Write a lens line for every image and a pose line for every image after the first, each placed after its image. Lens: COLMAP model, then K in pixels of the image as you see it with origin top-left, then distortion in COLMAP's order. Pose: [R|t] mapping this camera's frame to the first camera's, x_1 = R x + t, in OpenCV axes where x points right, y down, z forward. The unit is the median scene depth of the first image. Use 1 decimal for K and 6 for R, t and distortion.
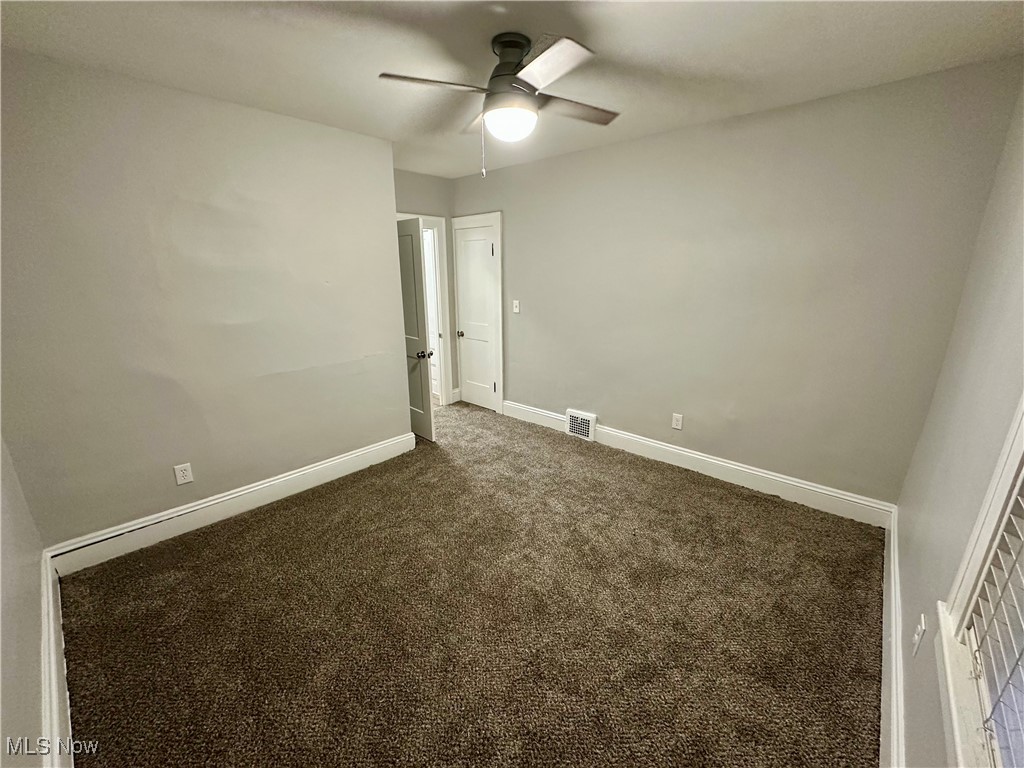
lens RADIAL K [[408.5, 0, 510.6], [0, 408.5, 382.1], [0, 0, 1]] dist [-0.002044, 0.000726]
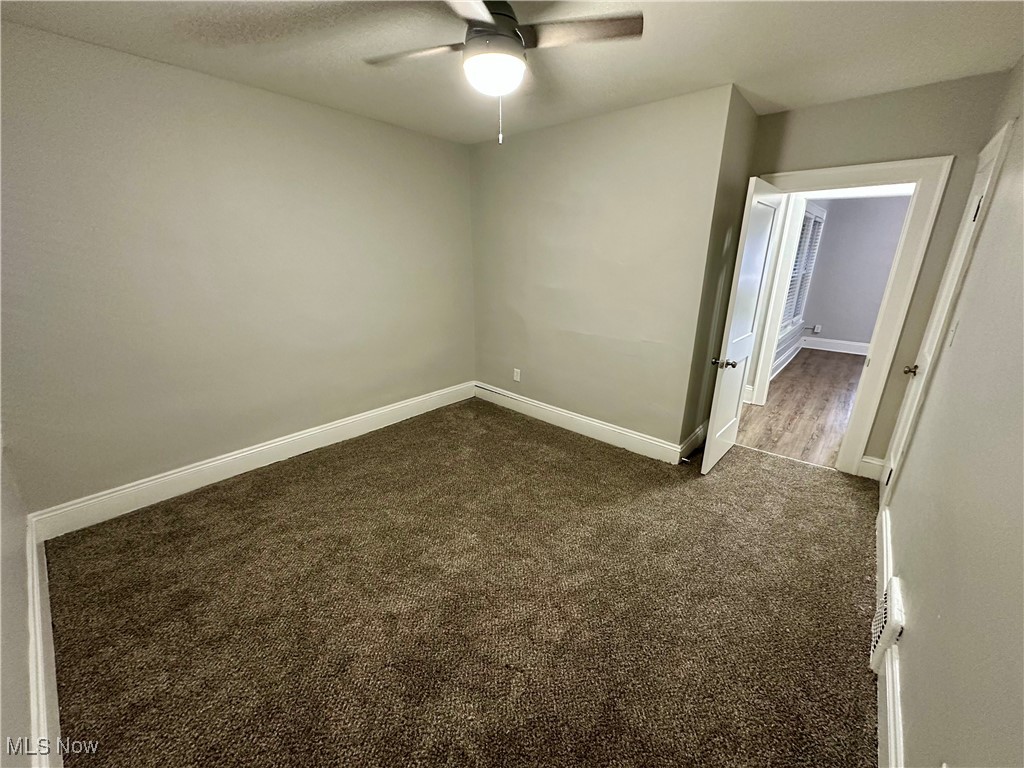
lens RADIAL K [[408.5, 0, 512.6], [0, 408.5, 388.7], [0, 0, 1]] dist [-0.002044, 0.000726]
pose [[0.019925, 0.317324, -0.948108, 0.575440], [-0.280227, 0.912059, 0.299369, -0.158184], [0.959727, 0.259720, 0.107096, 0.613174]]
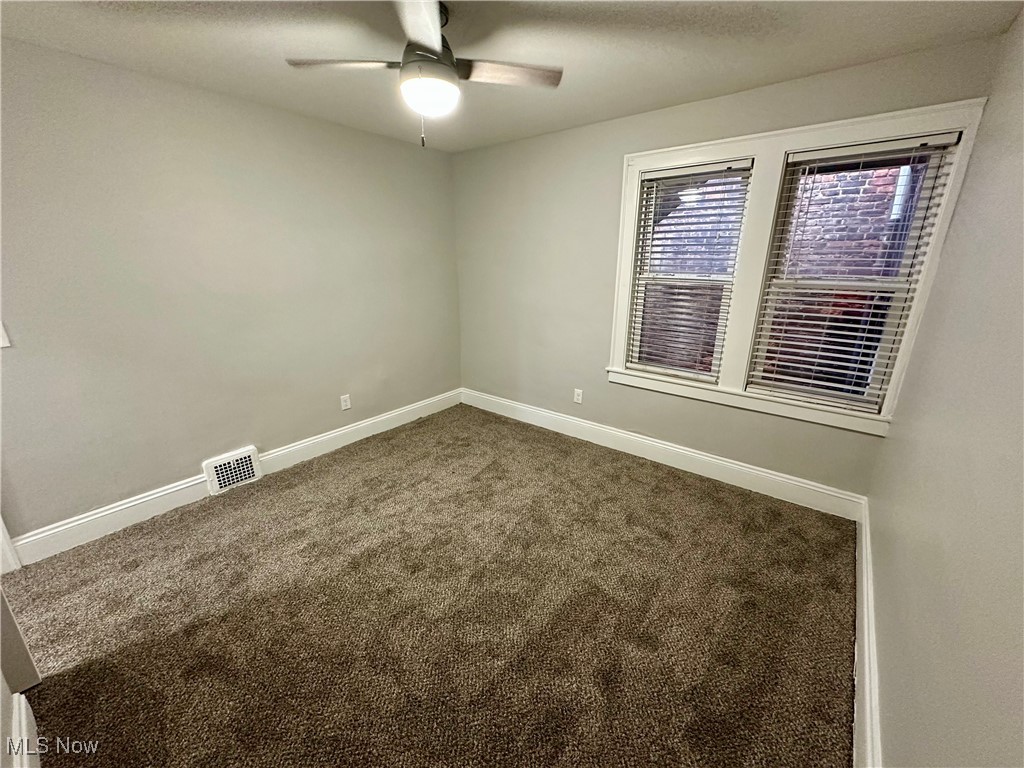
lens RADIAL K [[408.5, 0, 508.5], [0, 408.5, 385.3], [0, 0, 1]] dist [-0.002044, 0.000726]
pose [[-0.048076, -0.291211, 0.955450, -0.602965], [0.268183, 0.917669, 0.293190, -0.140093], [-0.962168, 0.270331, 0.033980, 0.537179]]
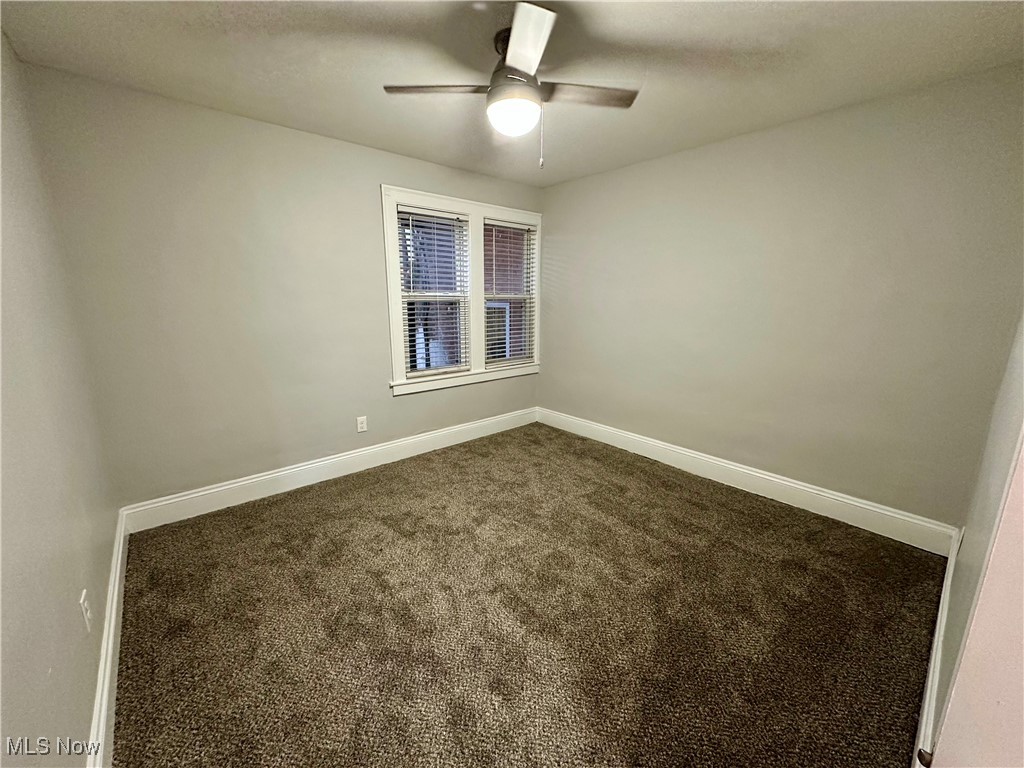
lens RADIAL K [[408.5, 0, 514.1], [0, 408.5, 384.6], [0, 0, 1]] dist [-0.002044, 0.000726]
pose [[-0.993227, -0.025367, 0.113383, -0.069224], [0.031047, 0.882442, 0.469395, -0.291833], [-0.111961, 0.469736, -0.875678, 1.194606]]
